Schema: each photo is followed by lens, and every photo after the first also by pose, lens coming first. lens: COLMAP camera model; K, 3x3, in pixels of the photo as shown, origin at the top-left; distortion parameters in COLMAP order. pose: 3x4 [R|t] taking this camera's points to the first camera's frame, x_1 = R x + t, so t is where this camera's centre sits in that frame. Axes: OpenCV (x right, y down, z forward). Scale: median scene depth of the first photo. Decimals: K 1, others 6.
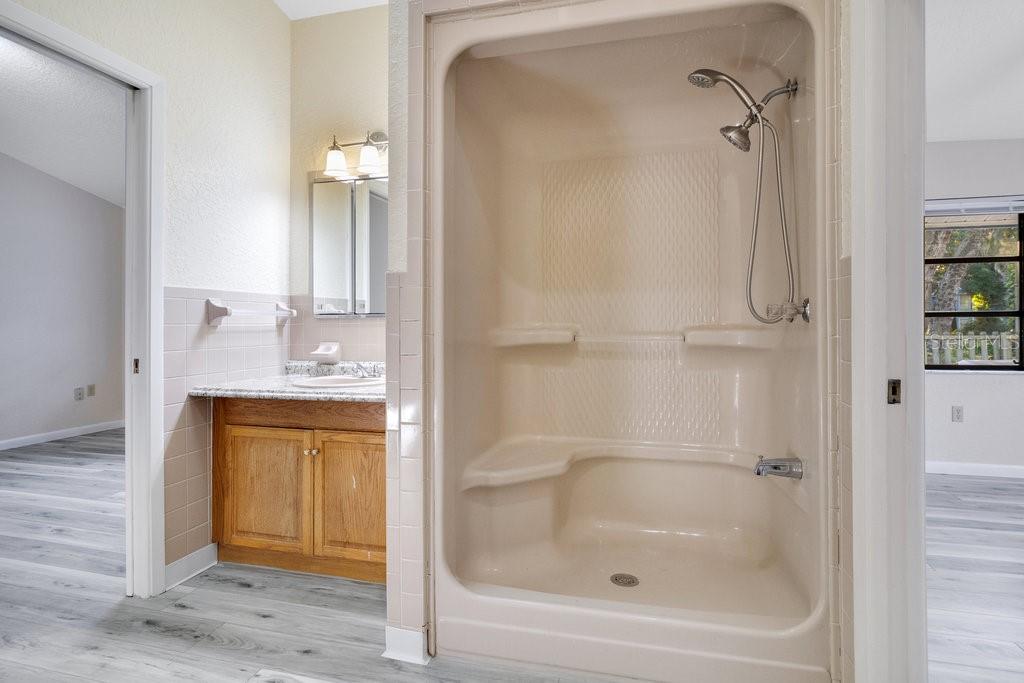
lens RADIAL K [[503.3, 0, 515.0], [0, 503.3, 327.7], [0, 0, 1]] dist [-0.000520, -0.007887]
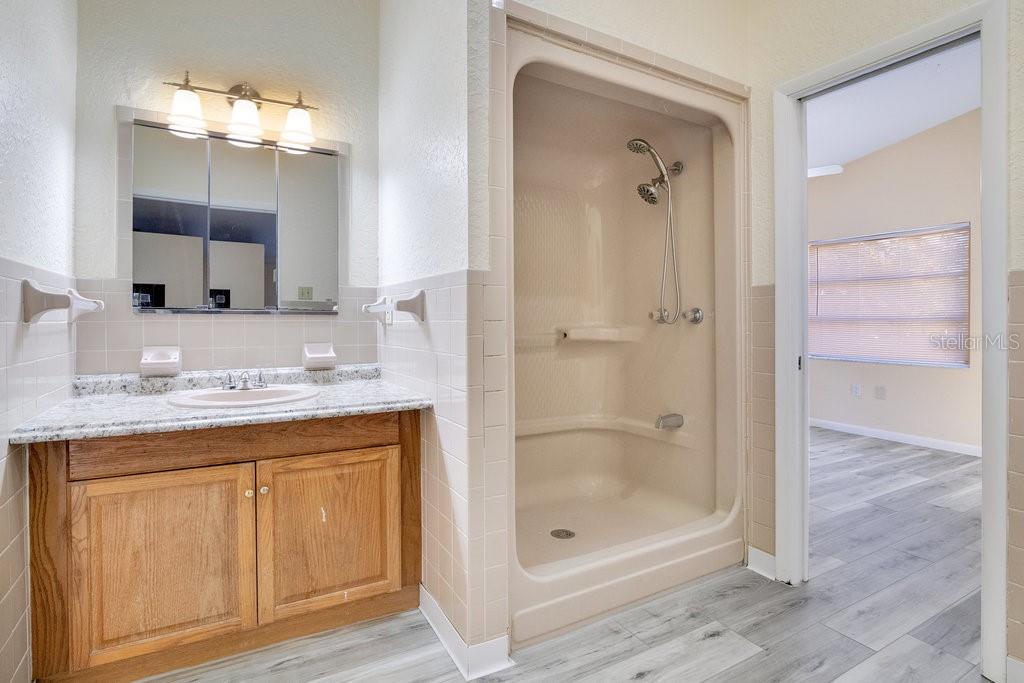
lens RADIAL K [[457.0, 0, 509.6], [0, 457.0, 322.5], [0, 0, 1]] dist [-0.009750, -0.000111]
pose [[0.758565, 0.003263, 0.651589, -0.546976], [-0.000874, 0.999992, -0.003990, -0.004739], [-0.651597, 0.002457, 0.758562, 0.222795]]
